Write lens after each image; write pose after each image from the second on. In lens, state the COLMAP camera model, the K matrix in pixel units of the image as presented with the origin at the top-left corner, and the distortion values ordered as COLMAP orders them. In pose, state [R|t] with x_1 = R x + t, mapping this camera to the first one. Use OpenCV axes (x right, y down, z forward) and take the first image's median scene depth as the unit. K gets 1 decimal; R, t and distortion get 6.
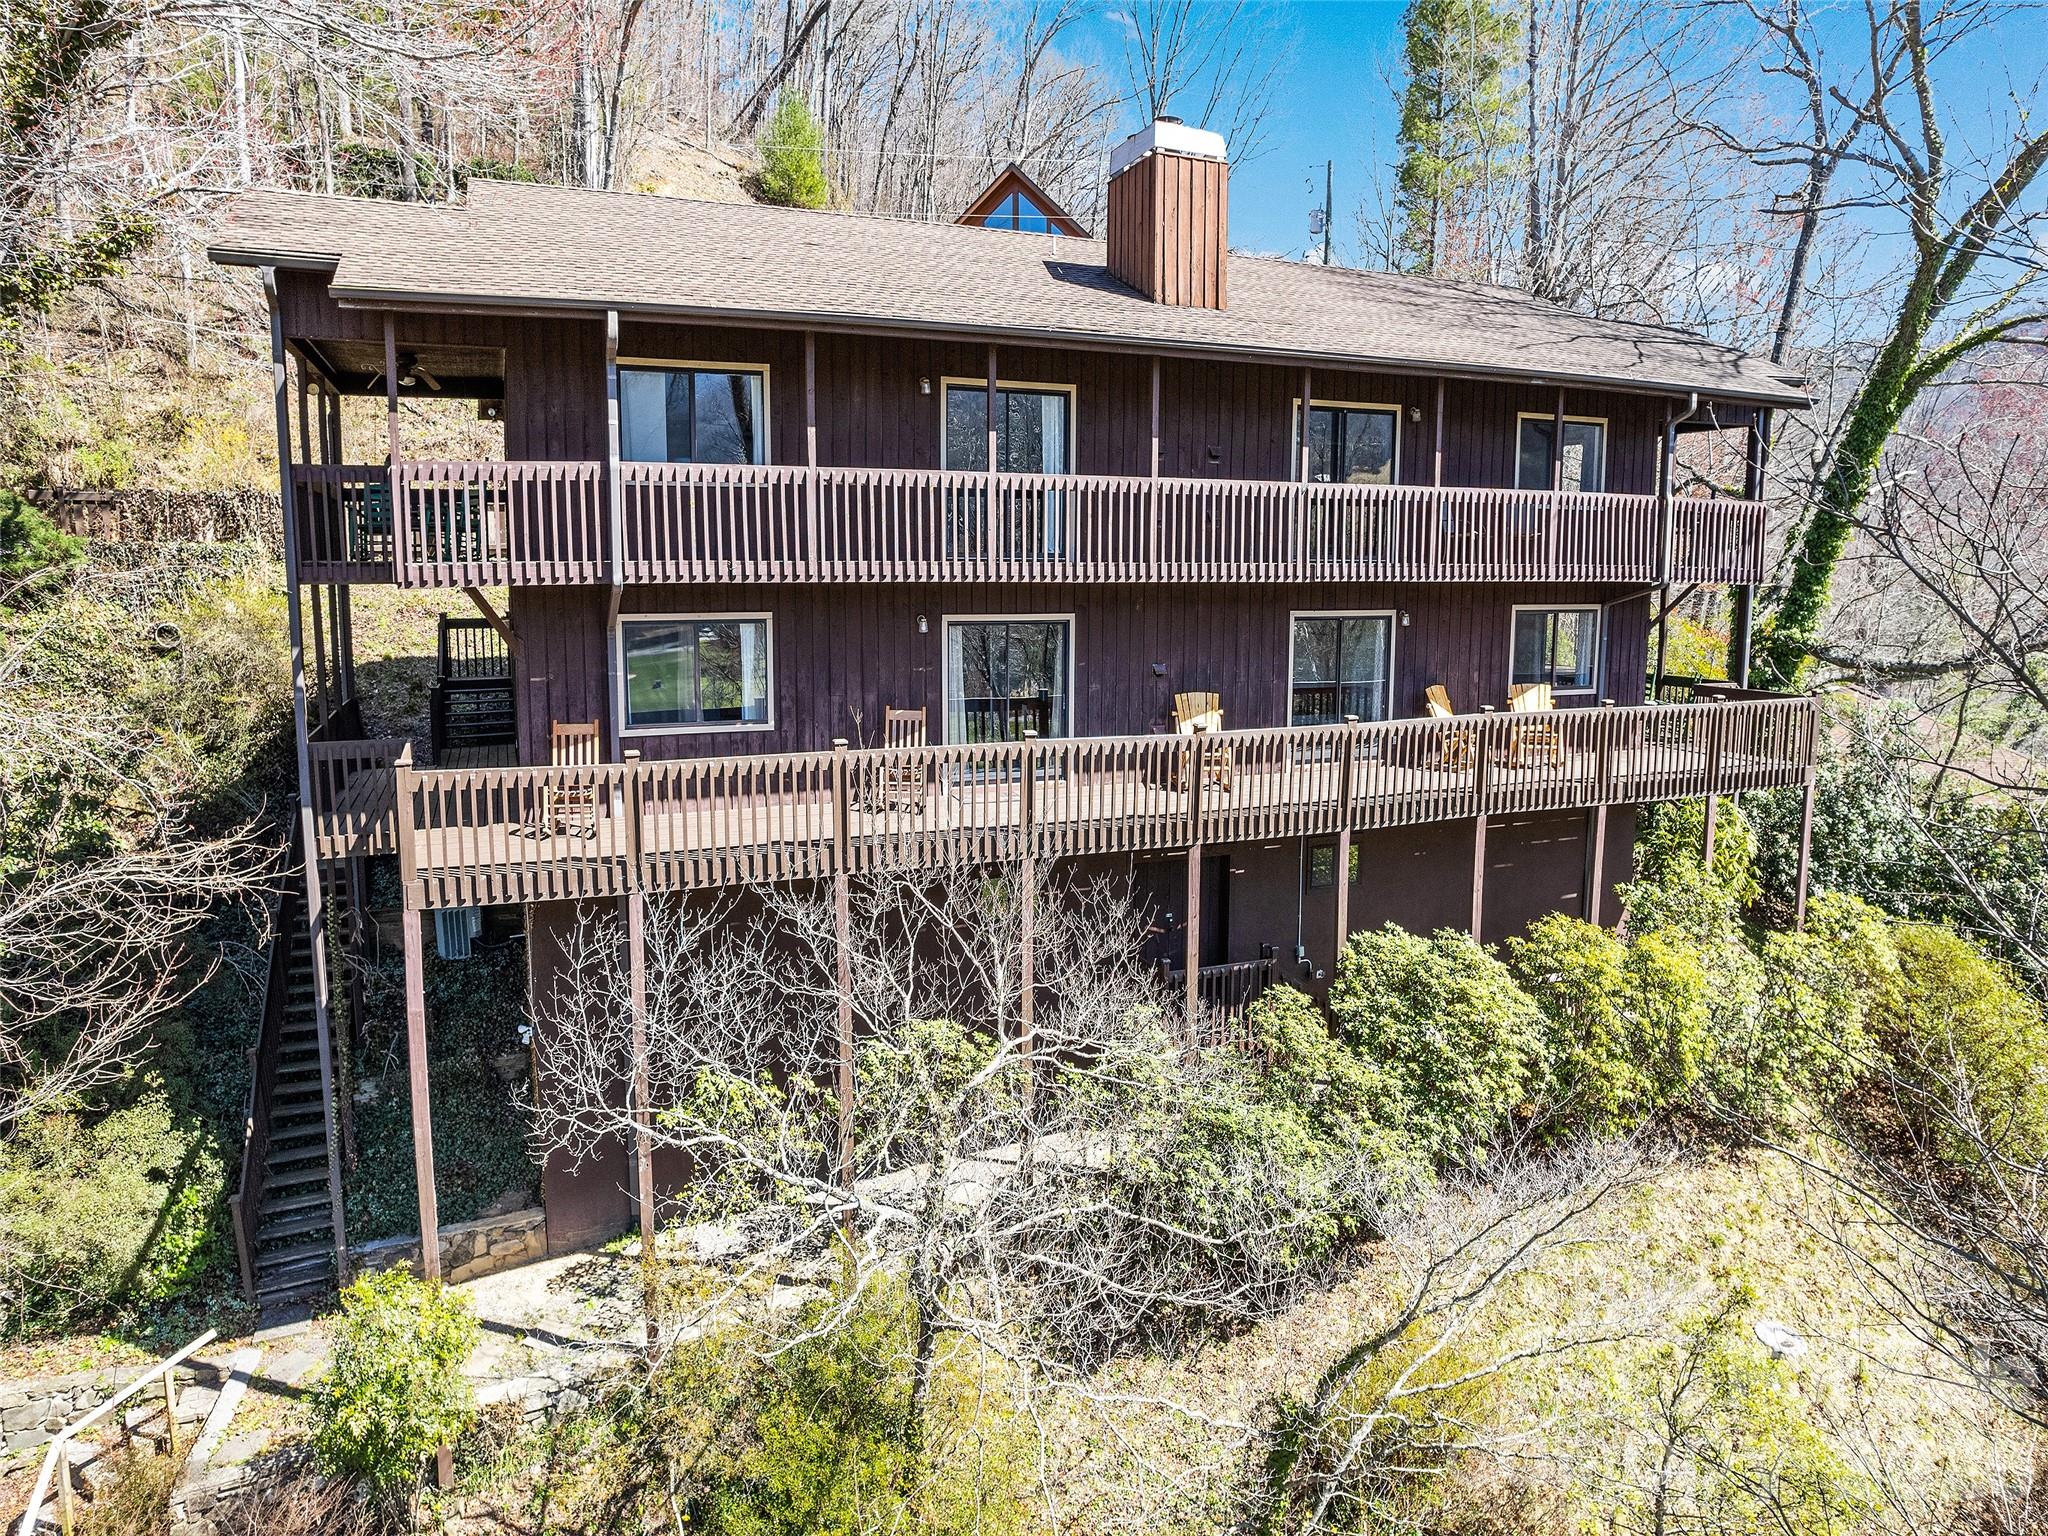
lens RADIAL K [[1309.9, 0, 1025.8], [0, 1309.9, 745.5], [0, 0, 1]] dist [-0.039184, 0.065960]
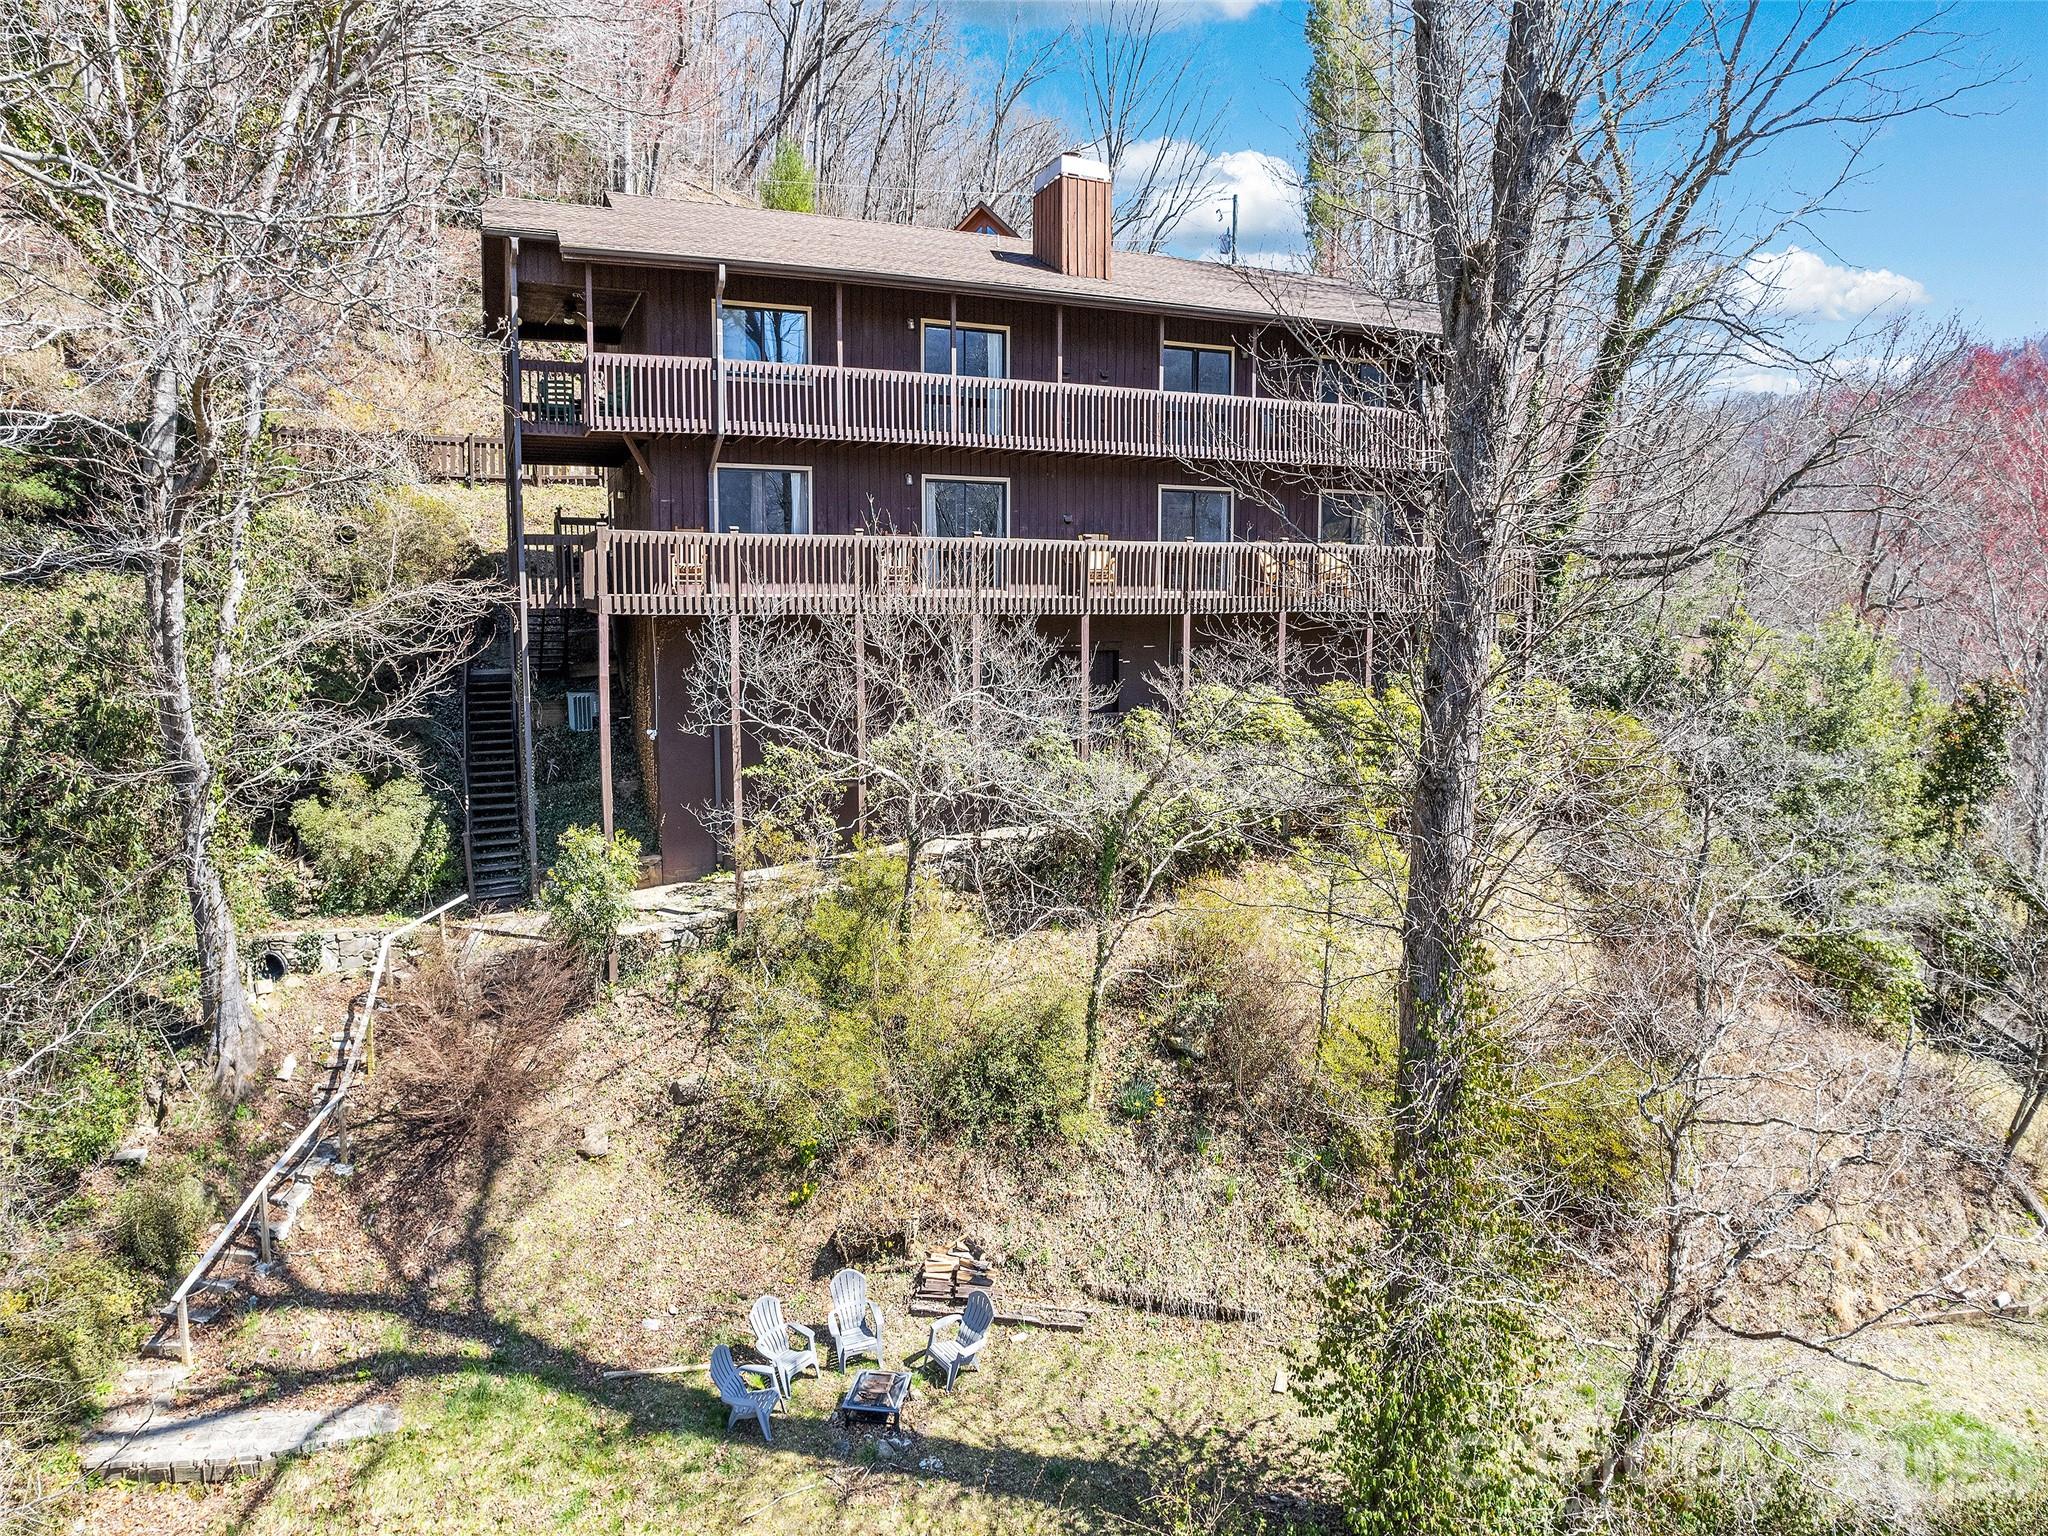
lens RADIAL K [[1402.1, 0, 1026.7], [0, 1402.1, 773.6], [0, 0, 1]] dist [0.003279, 0.001403]
pose [[0.999943, -0.003396, 0.010114, 0.042387], [0.003842, 0.999008, -0.044357, 0.337418], [-0.009953, 0.044394, 0.998965, -0.648879]]
